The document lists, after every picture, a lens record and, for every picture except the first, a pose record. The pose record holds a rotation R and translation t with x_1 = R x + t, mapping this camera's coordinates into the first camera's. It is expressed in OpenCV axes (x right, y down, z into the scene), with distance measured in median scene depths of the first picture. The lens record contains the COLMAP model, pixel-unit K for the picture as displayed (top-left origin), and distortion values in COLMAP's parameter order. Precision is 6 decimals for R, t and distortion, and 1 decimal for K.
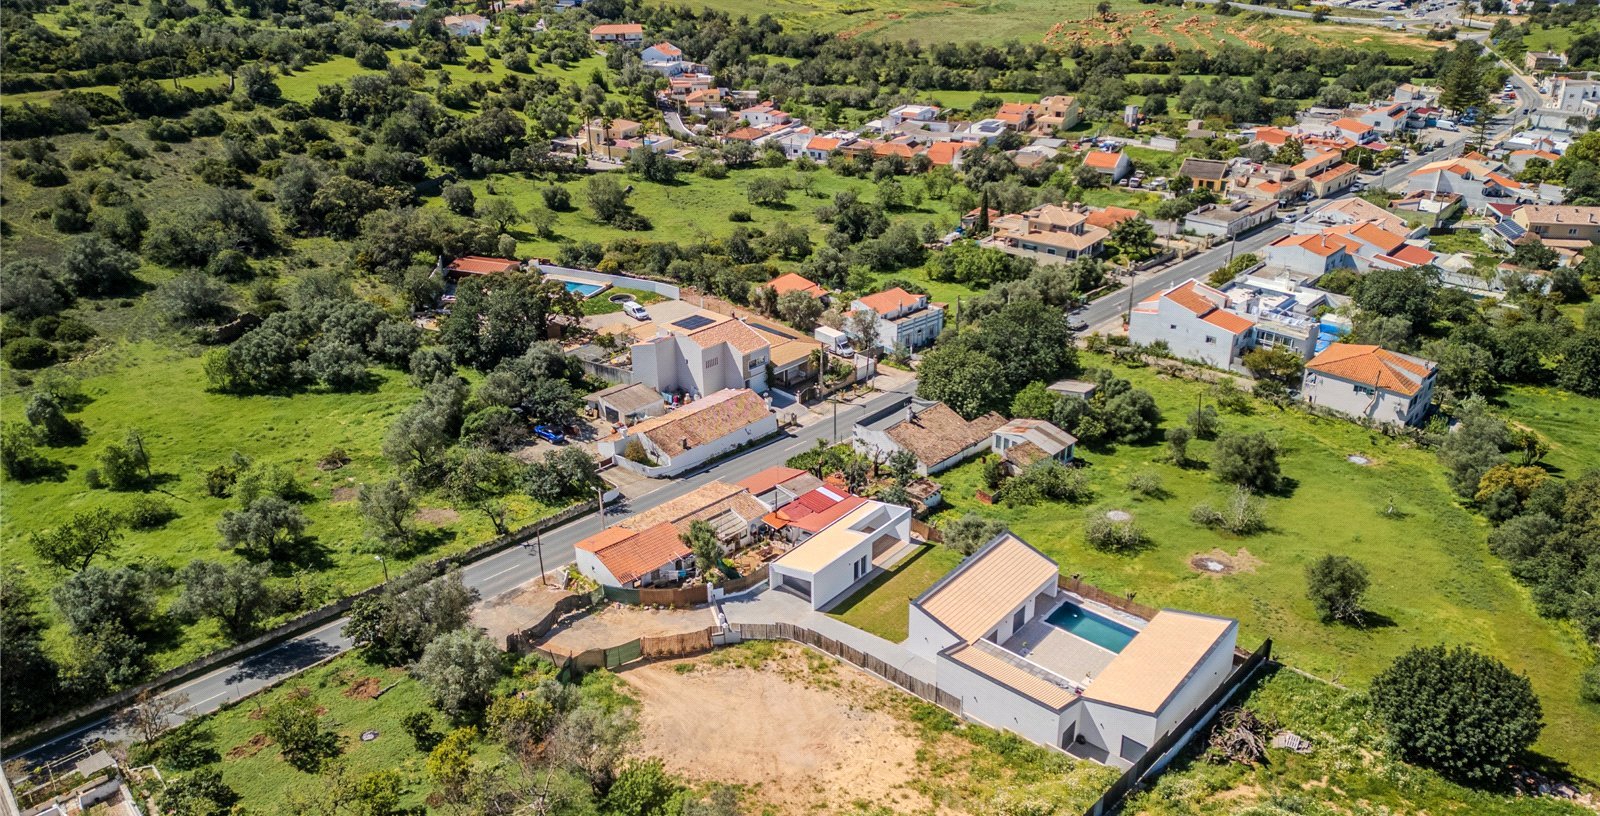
lens RADIAL K [[1098.0, 0, 813.5], [0, 1098.0, 394.4], [0, 0, 1]] dist [0.092126, -0.088371]
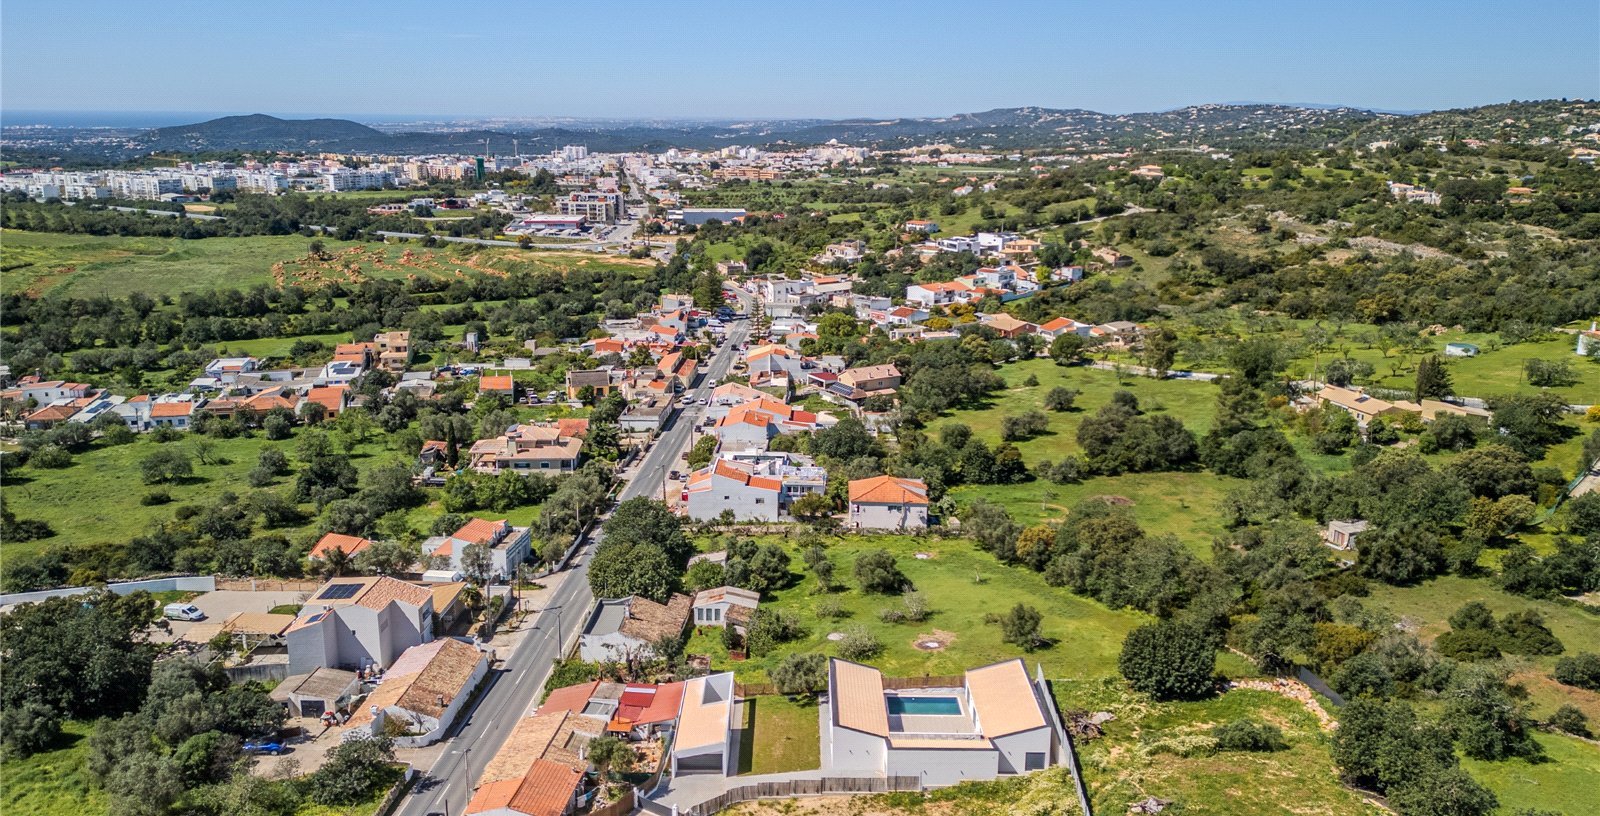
lens RADIAL K [[1098.0, 0, 805.0], [0, 1098.0, 423.0], [0, 0, 1]] dist [0.092126, -0.088371]
pose [[0.778537, -0.163632, 0.605891, -0.455165], [0.263903, 0.961268, -0.079492, -0.031570], [-0.569417, 0.221784, 0.791566, -0.014628]]
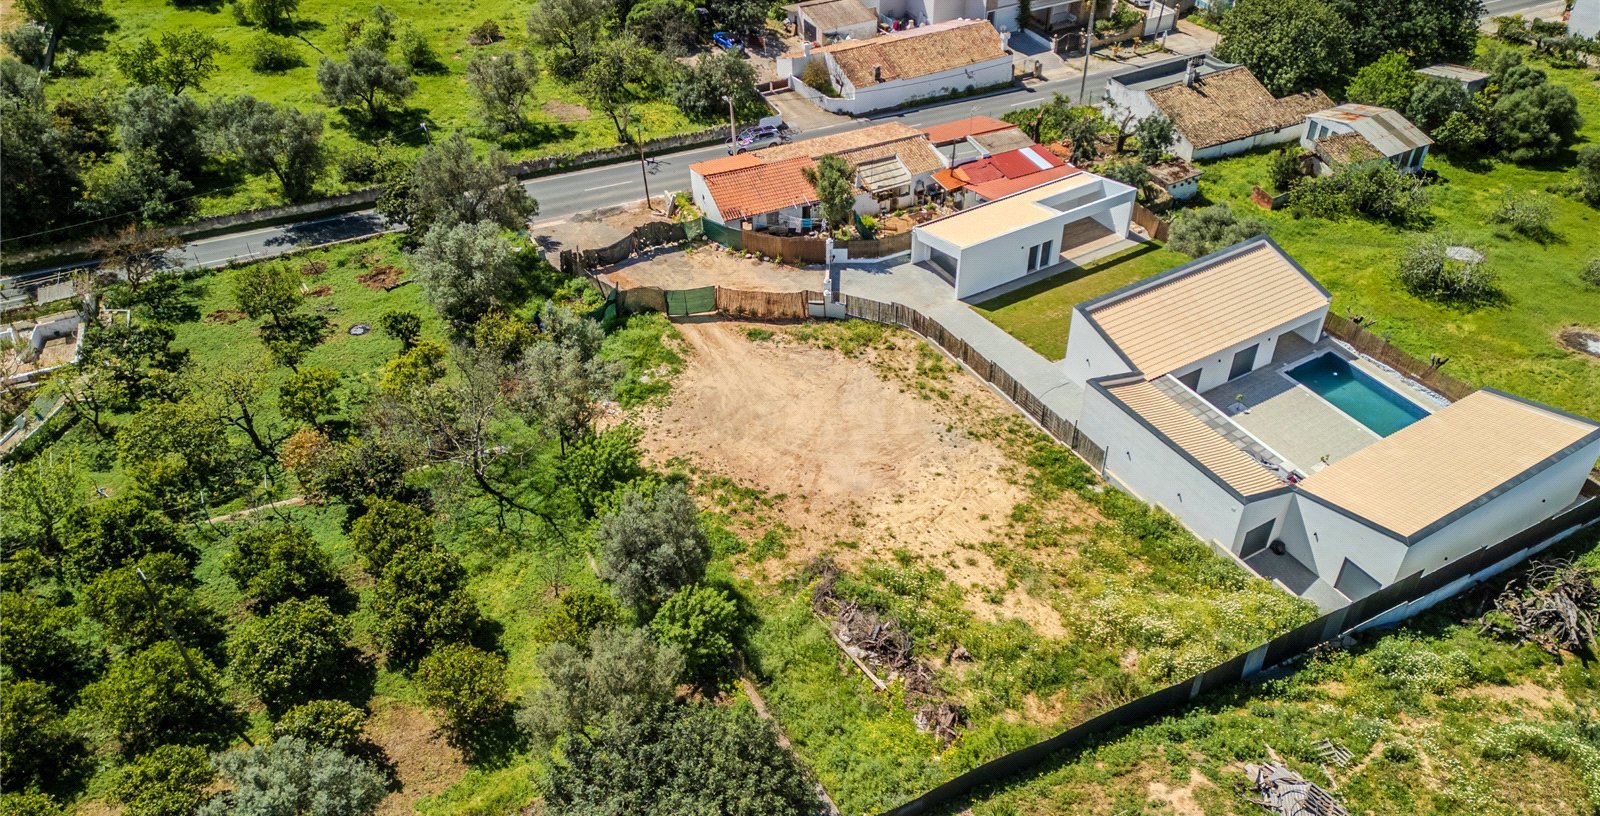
lens RADIAL K [[1098.0, 0, 801.0], [0, 1098.0, 393.2], [0, 0, 1]] dist [0.092126, -0.088371]
pose [[0.945696, 0.207259, -0.250405, 0.080482], [-0.134640, 0.950927, 0.278586, 0.052843], [0.295856, -0.229743, 0.927193, 0.219640]]
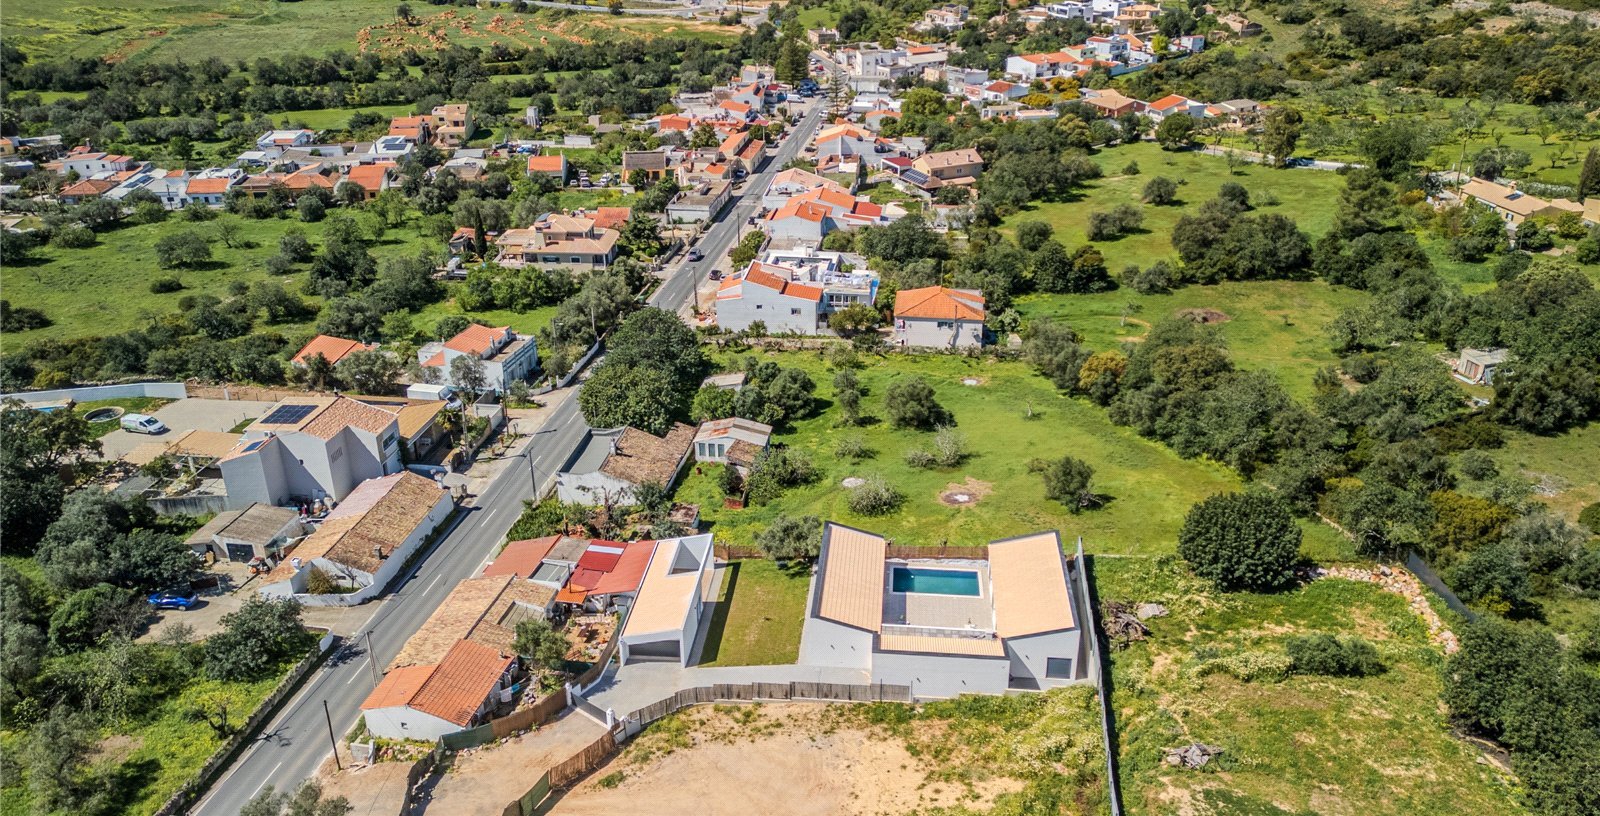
lens RADIAL K [[1098.0, 0, 839.4], [0, 1098.0, 394.9], [0, 0, 1]] dist [0.092126, -0.088371]
pose [[0.817363, -0.244799, 0.521528, -0.262893], [0.244303, 0.967092, 0.071058, -0.049941], [-0.521760, 0.069330, 0.850270, 0.097177]]
